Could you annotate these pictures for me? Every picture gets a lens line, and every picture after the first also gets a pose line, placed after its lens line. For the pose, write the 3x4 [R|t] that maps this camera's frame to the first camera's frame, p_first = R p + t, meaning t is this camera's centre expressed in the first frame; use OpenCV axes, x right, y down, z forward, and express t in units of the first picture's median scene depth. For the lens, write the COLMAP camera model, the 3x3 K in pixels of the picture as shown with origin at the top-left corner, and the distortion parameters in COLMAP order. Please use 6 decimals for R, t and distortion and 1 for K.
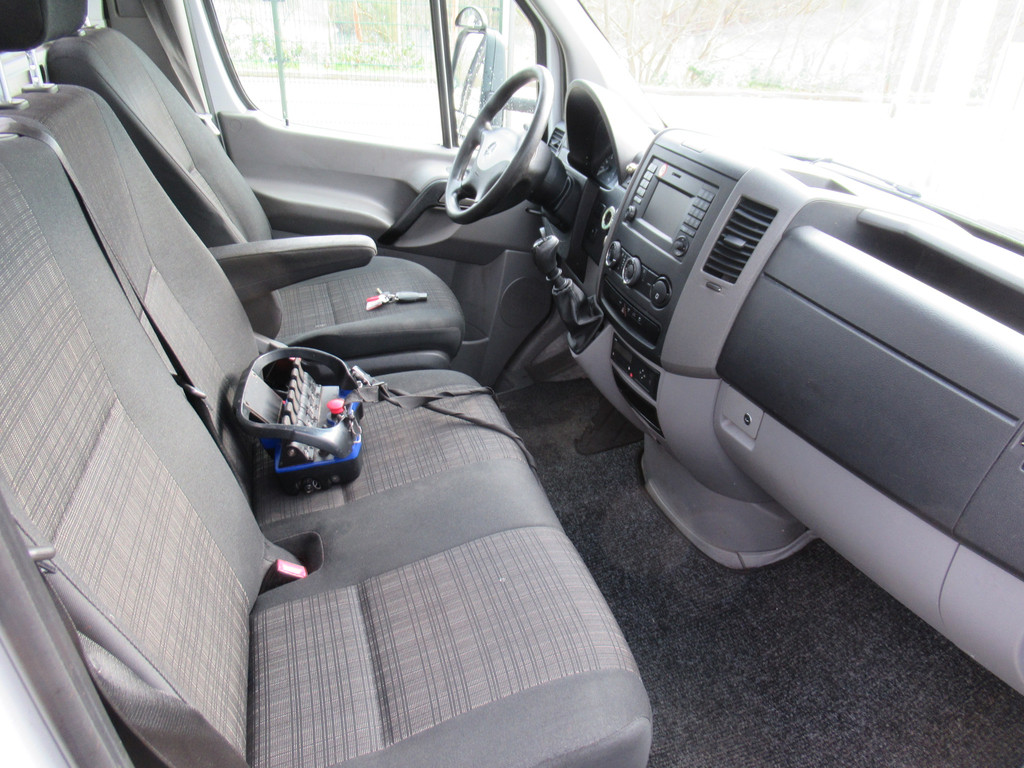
lens RADIAL K [[760.2, 0, 514.1], [0, 760.2, 389.4], [0, 0, 1]] dist [-0.002107, -0.006854]
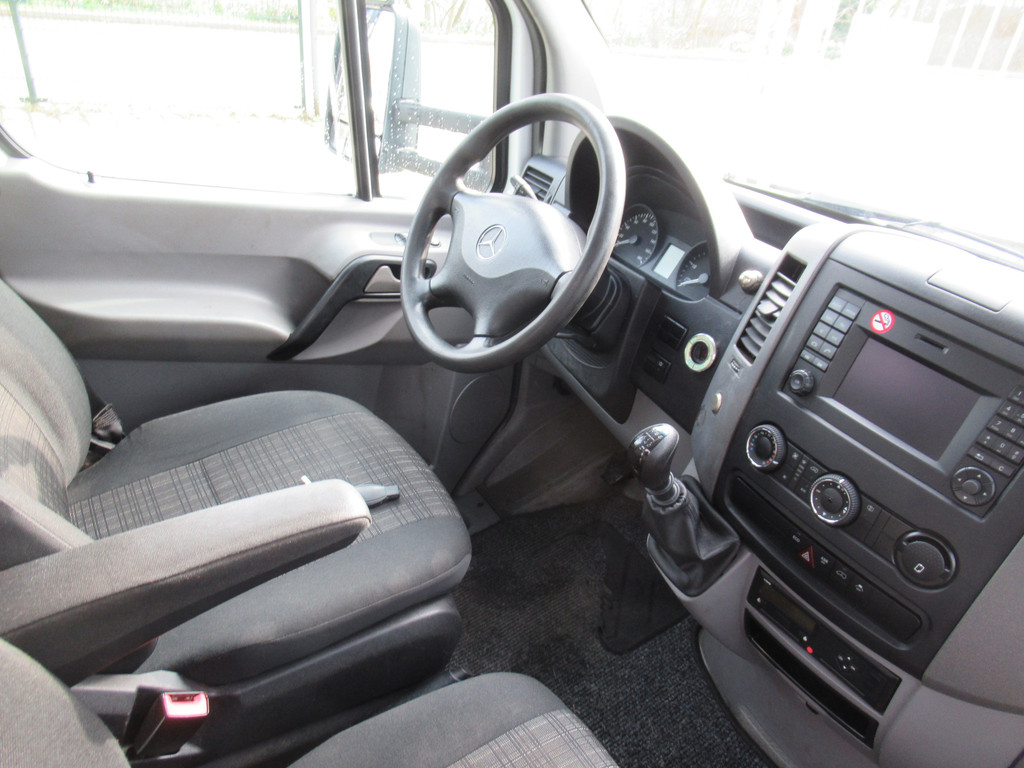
lens RADIAL K [[760.2, 0, 514.1], [0, 760.2, 389.4], [0, 0, 1]] dist [-0.002107, -0.006854]
pose [[0.964468, -0.089927, 0.248424, -0.170272], [0.073590, 0.994517, 0.074304, -0.241893], [-0.253744, -0.053382, 0.965797, 0.421179]]
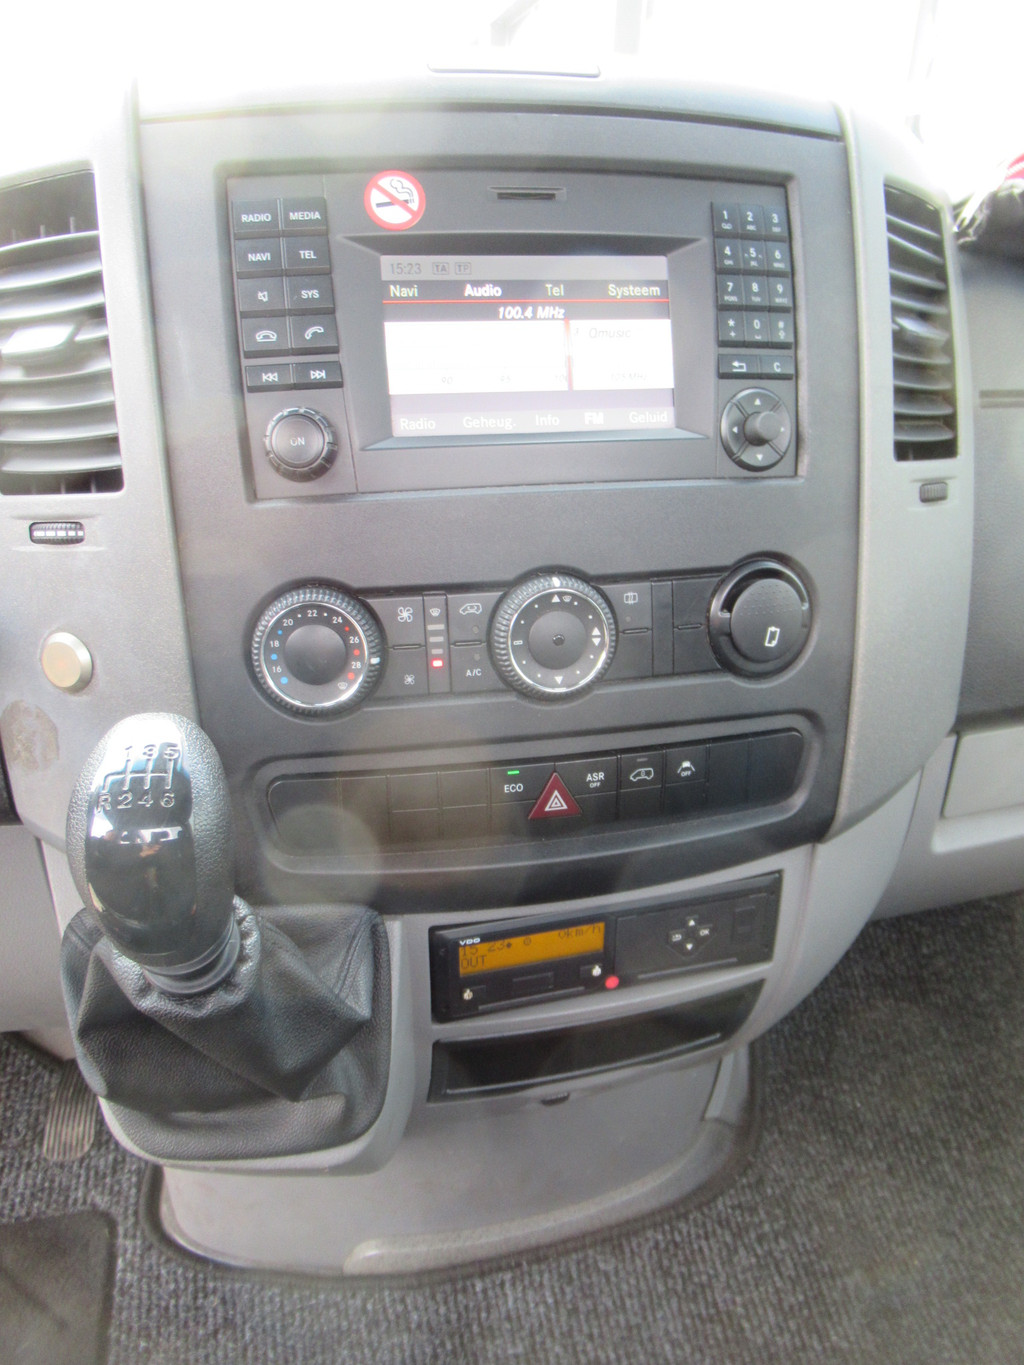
lens RADIAL K [[1013.3, 0, 512.0], [0, 1013.3, 682.5], [0, 0, 1]] dist [-0.002107, -0.006854]
pose [[0.076906, -0.436174, 0.896570, -0.105991], [0.473327, 0.807414, 0.352199, -0.211398], [-0.877523, 0.397284, 0.268548, 0.761085]]
